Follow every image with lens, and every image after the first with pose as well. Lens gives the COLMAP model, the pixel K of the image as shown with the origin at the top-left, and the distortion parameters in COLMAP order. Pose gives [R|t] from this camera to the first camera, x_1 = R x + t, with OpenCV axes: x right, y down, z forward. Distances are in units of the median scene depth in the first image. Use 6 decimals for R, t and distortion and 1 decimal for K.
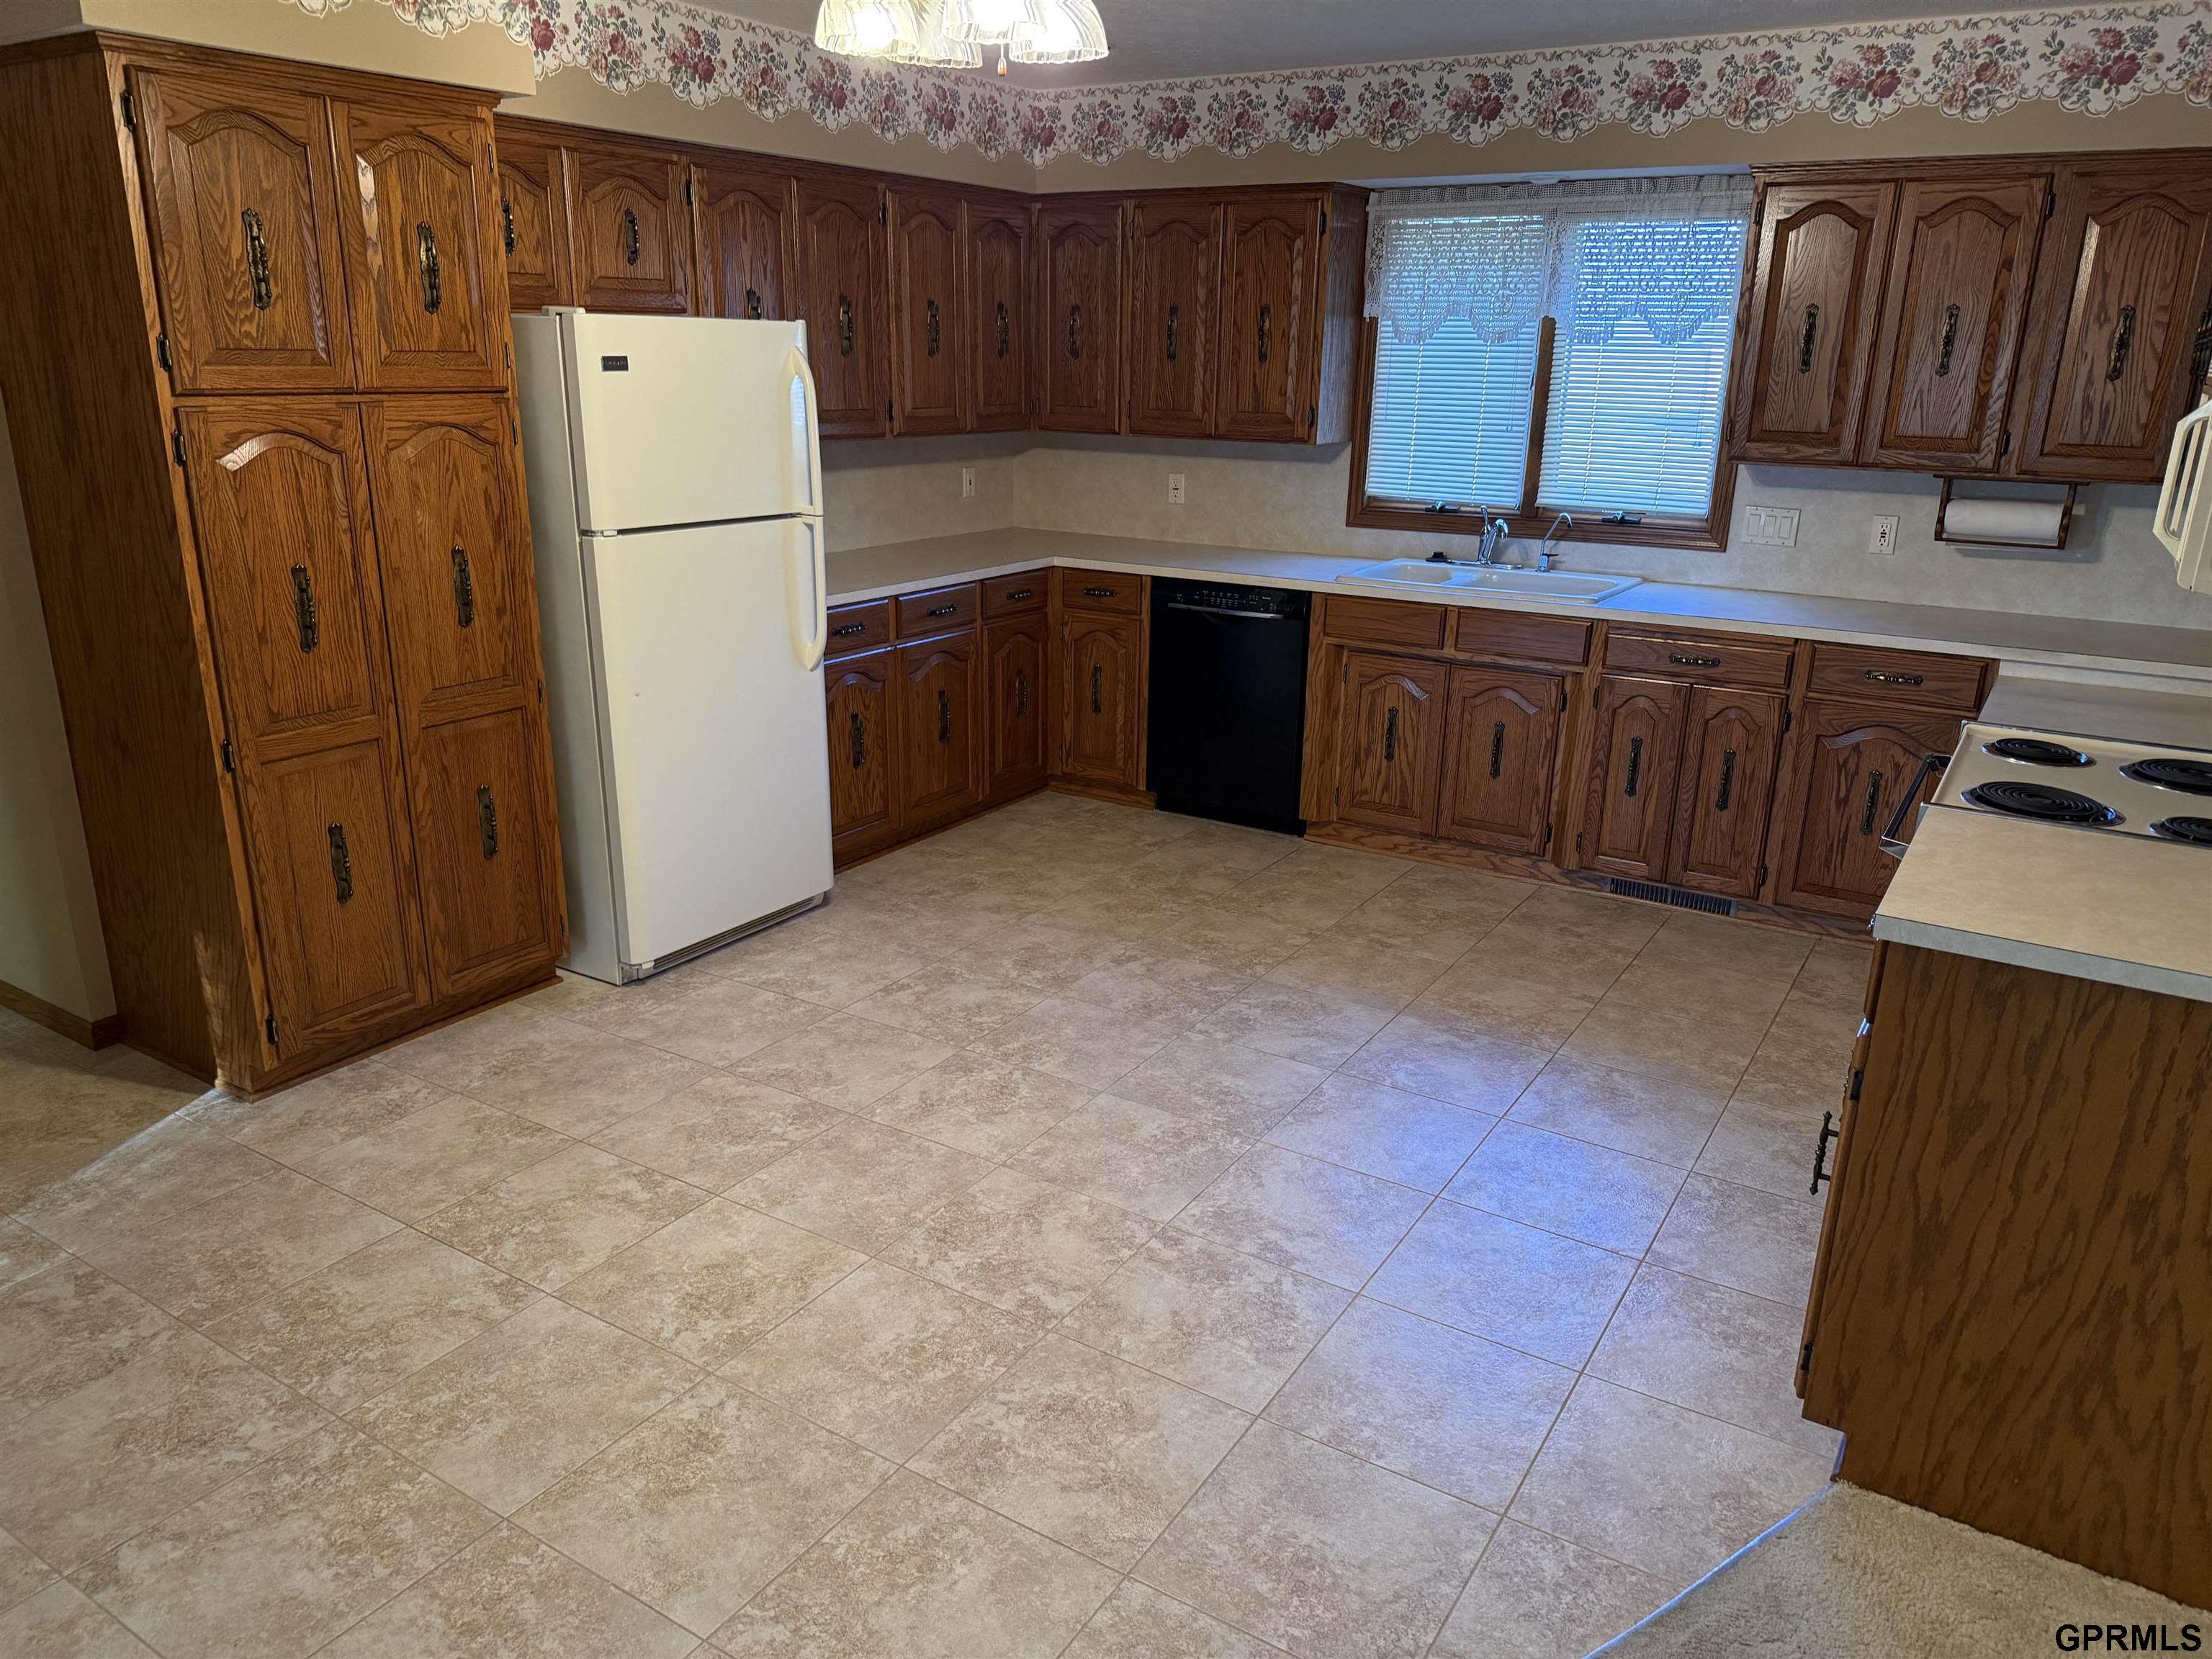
lens RADIAL K [[1526.4, 0, 1112.7], [0, 1526.4, 816.5], [0, 0, 1]] dist [0.106842, -0.140766]
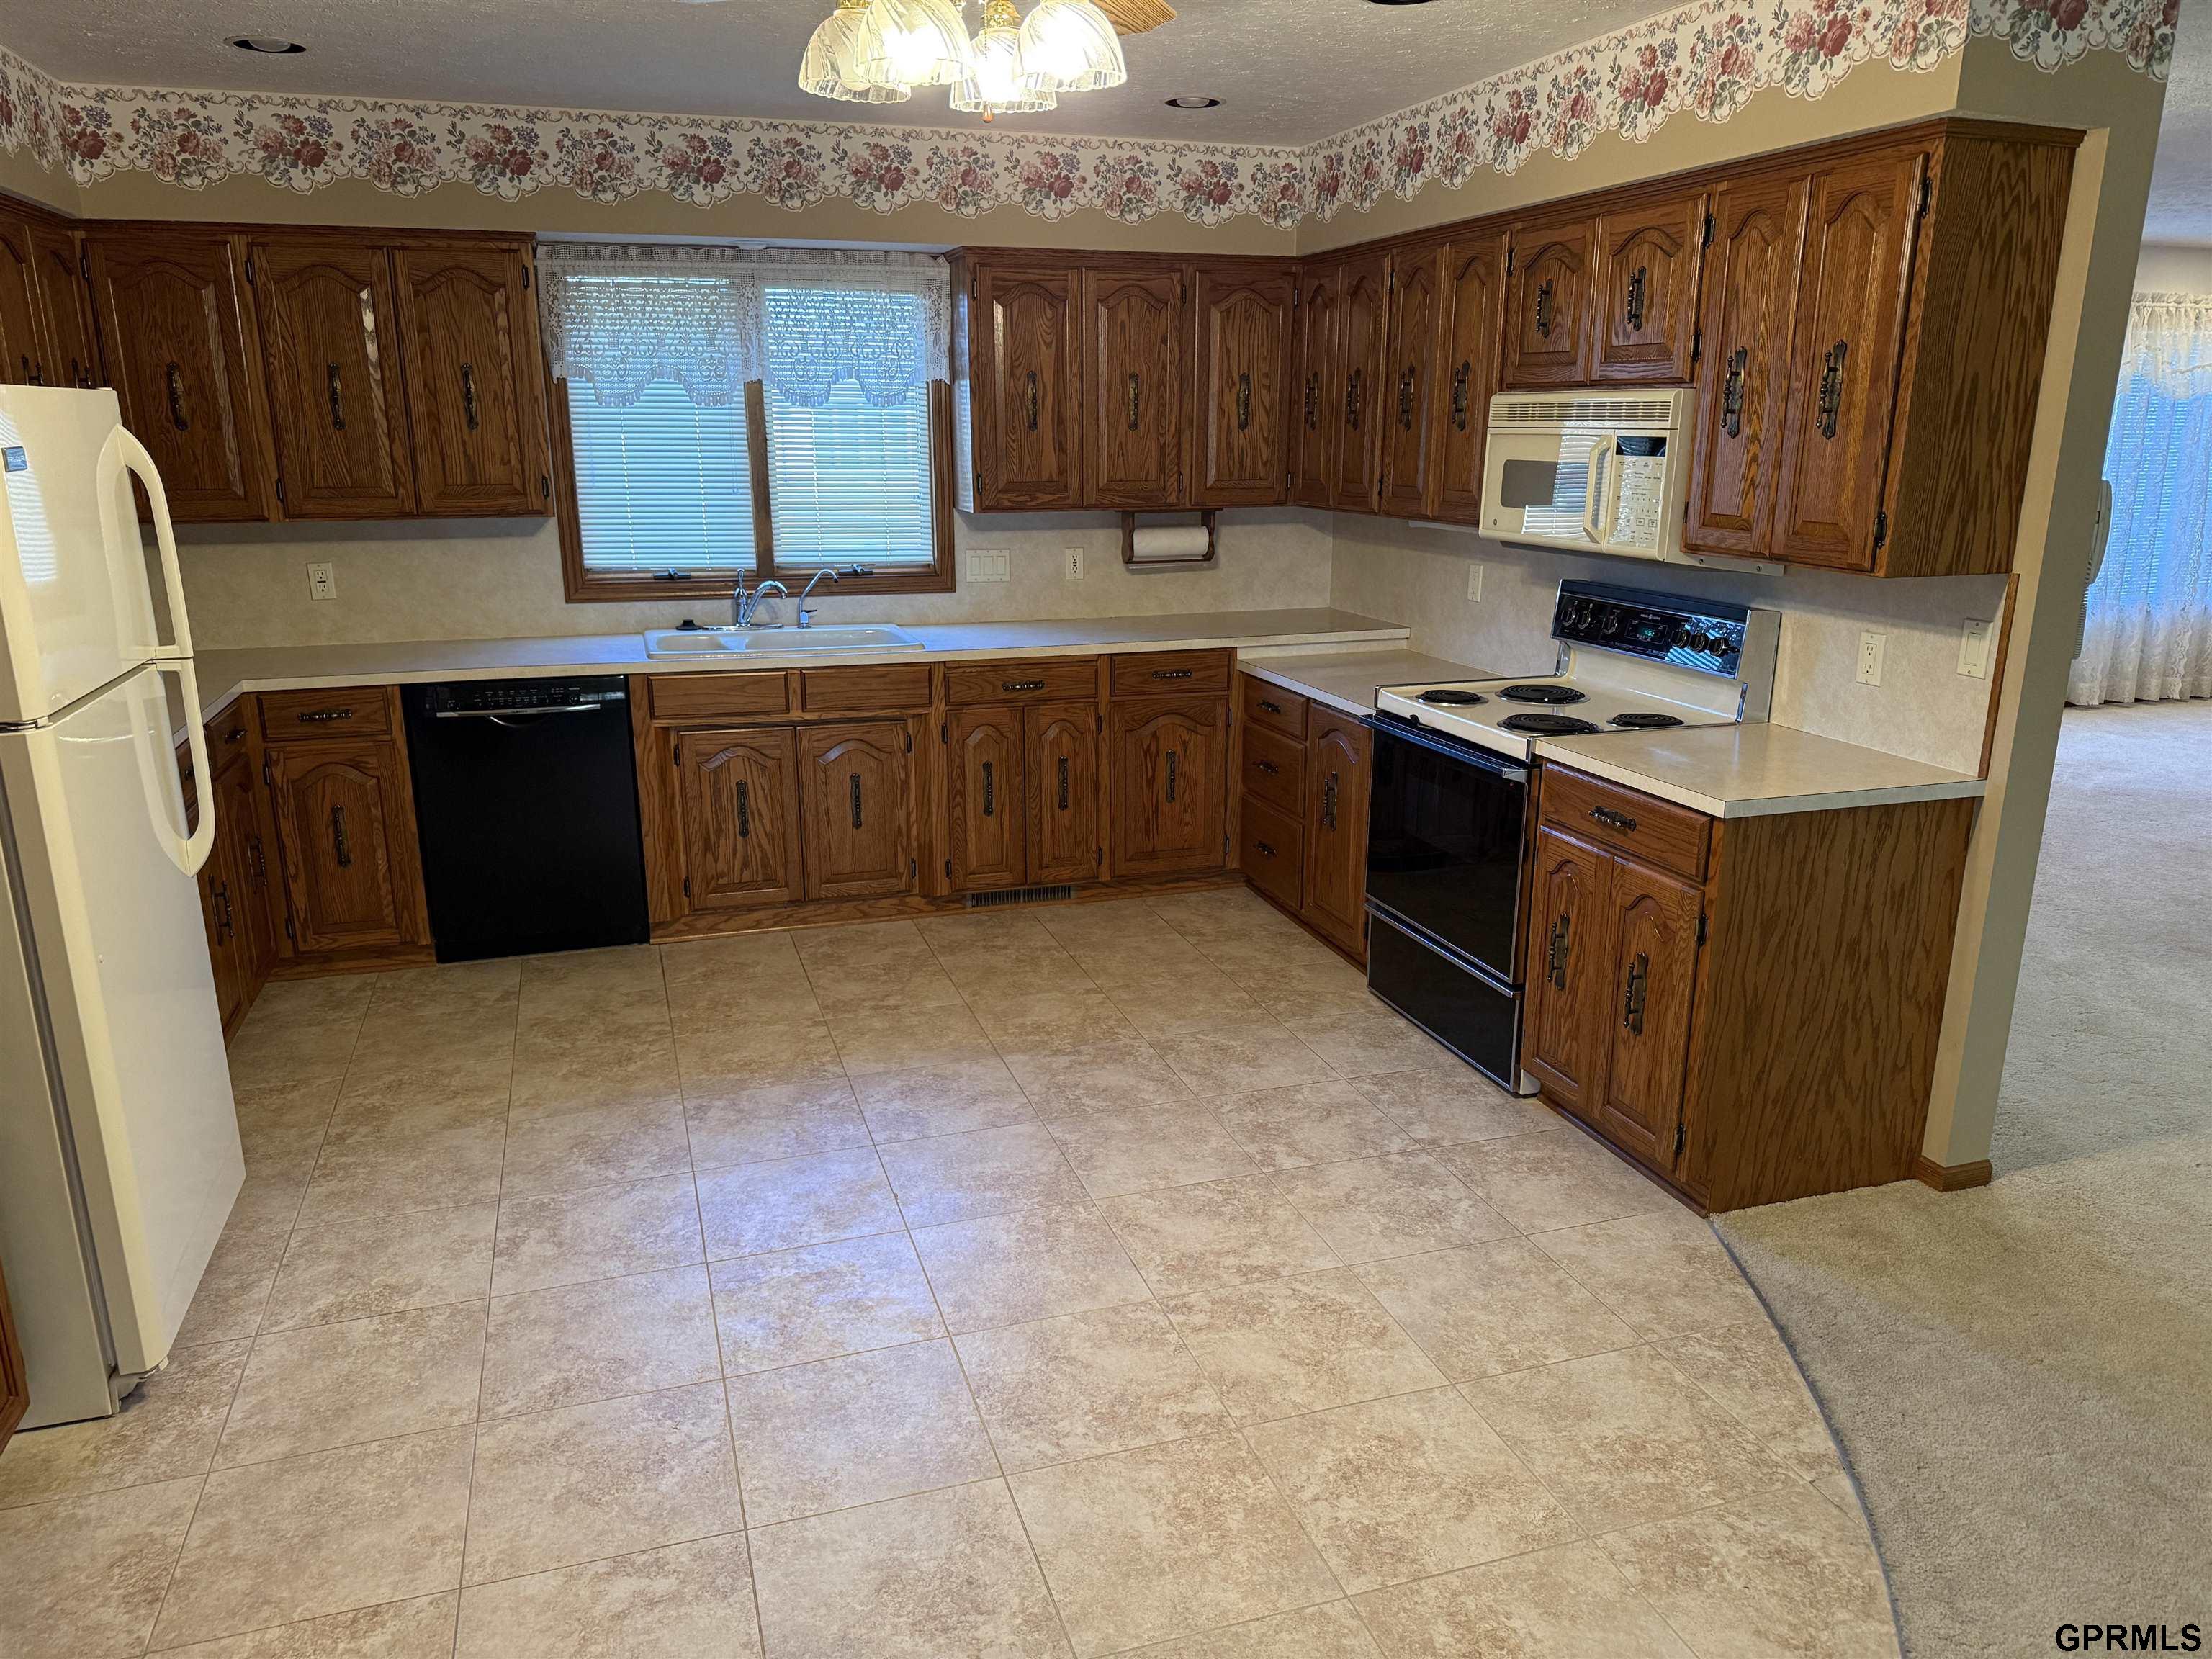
lens RADIAL K [[1518.4, 0, 1063.5], [0, 1518.4, 840.6], [0, 0, 1]] dist [0.130854, -0.266142]
pose [[0.649828, -0.219072, 0.727826, -0.422535], [0.234141, 0.968694, 0.082522, -0.072634], [-0.723119, 0.116789, 0.680778, 0.223321]]
